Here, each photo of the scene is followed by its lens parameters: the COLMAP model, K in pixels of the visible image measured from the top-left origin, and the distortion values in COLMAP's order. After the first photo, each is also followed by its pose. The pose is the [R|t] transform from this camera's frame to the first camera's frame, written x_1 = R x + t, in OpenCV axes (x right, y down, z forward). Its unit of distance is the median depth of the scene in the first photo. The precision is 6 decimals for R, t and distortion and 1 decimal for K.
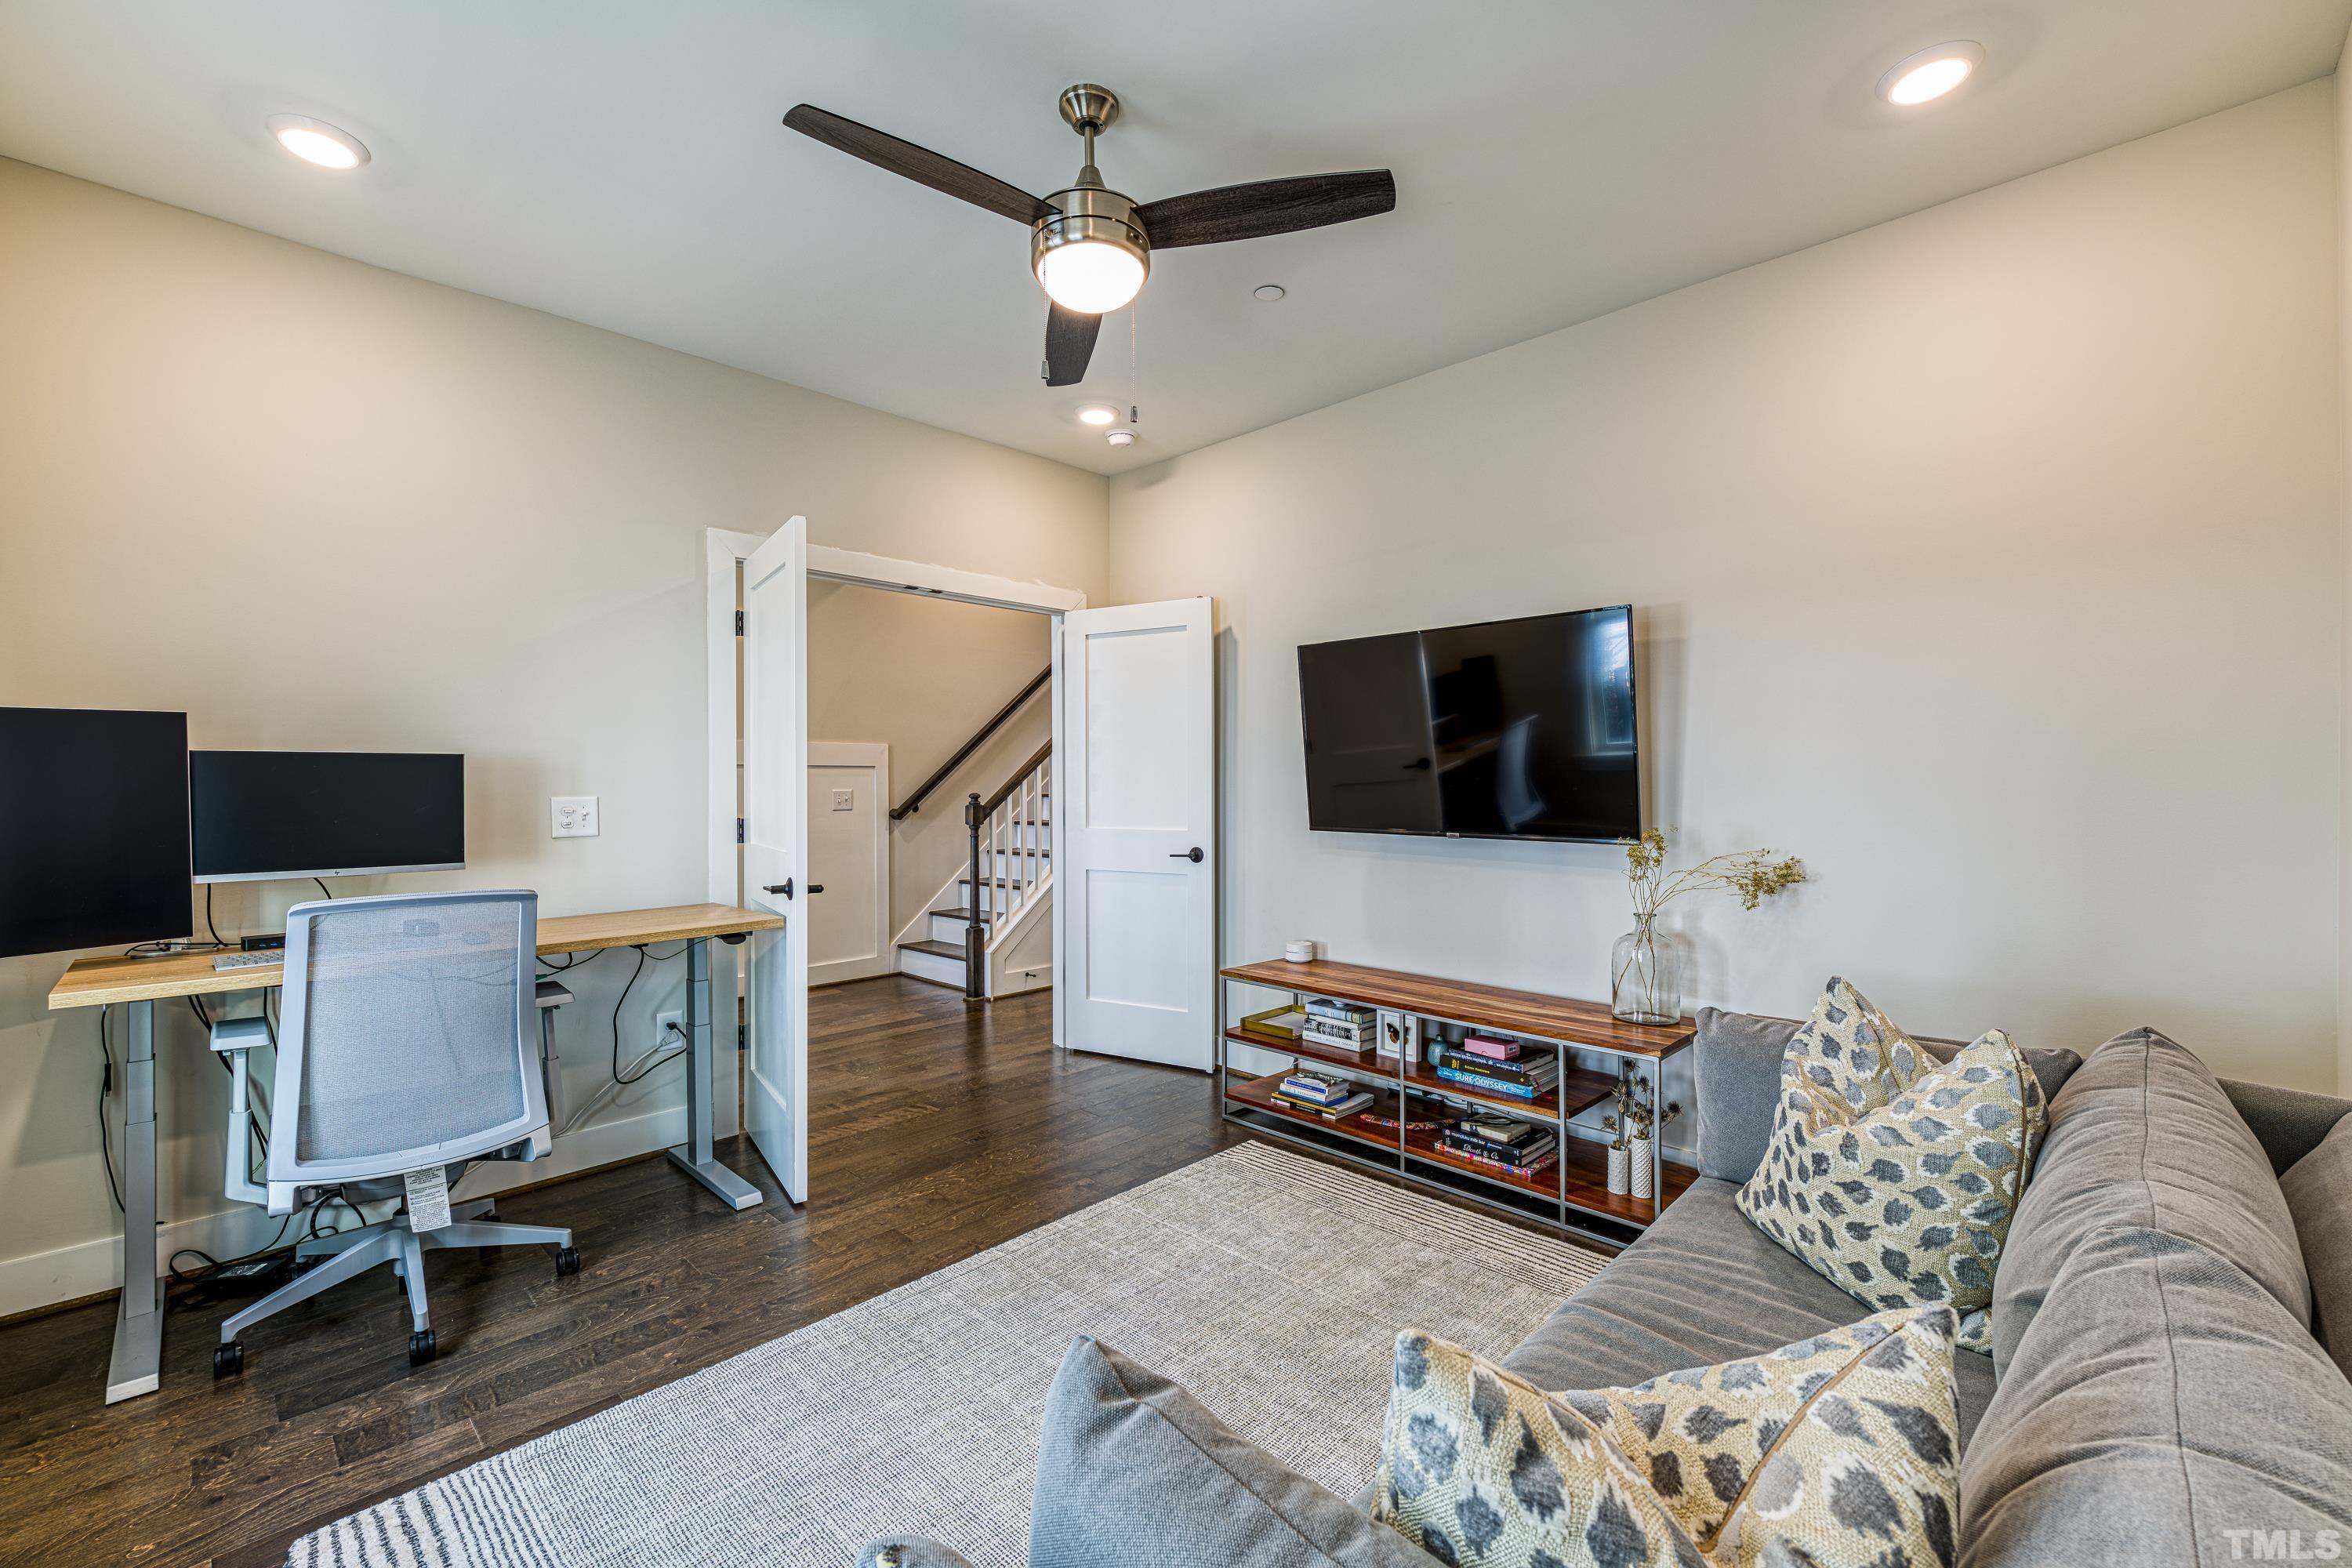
lens RADIAL K [[942.9, 0, 1167.9], [0, 942.9, 783.3], [0, 0, 1]] dist [0.001375, -0.000093]
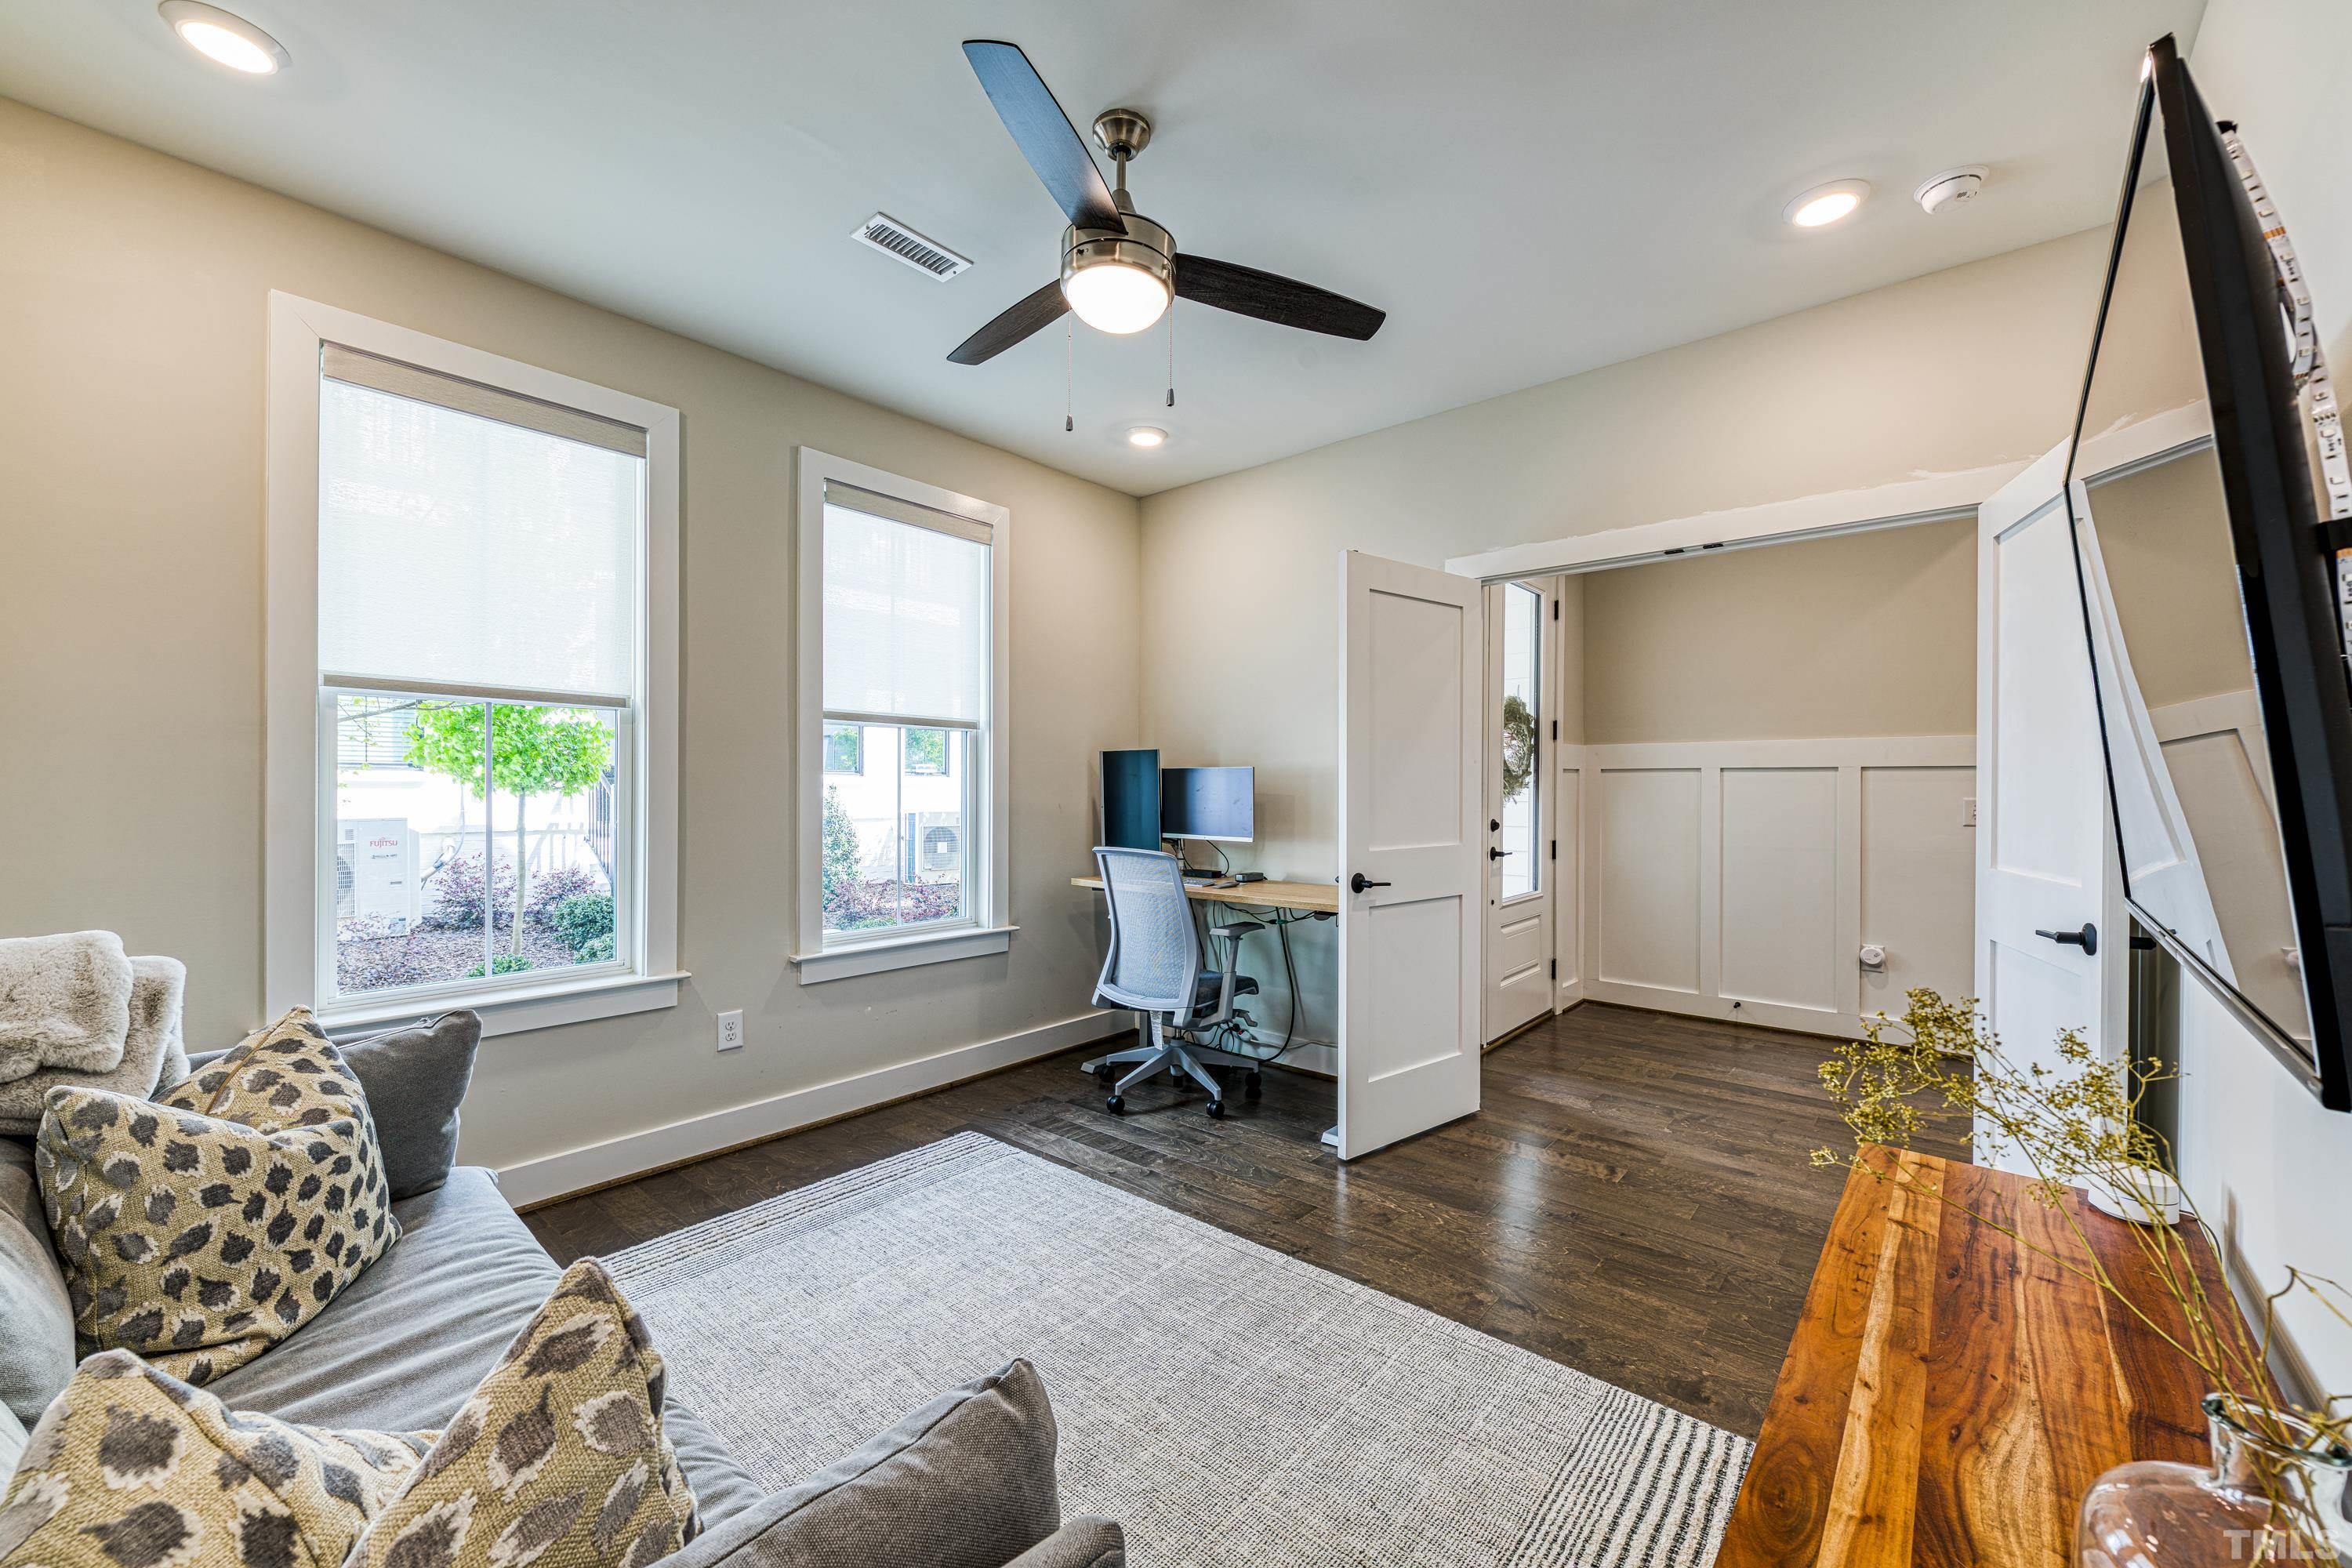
lens RADIAL K [[942.9, 0, 1167.9], [0, 942.9, 783.3], [0, 0, 1]] dist [0.001375, -0.000093]
pose [[0.065590, 0.003709, -0.997840, 0.318281], [-0.007363, 0.999968, 0.003233, -0.003773], [0.997819, 0.007135, 0.065615, 0.320525]]
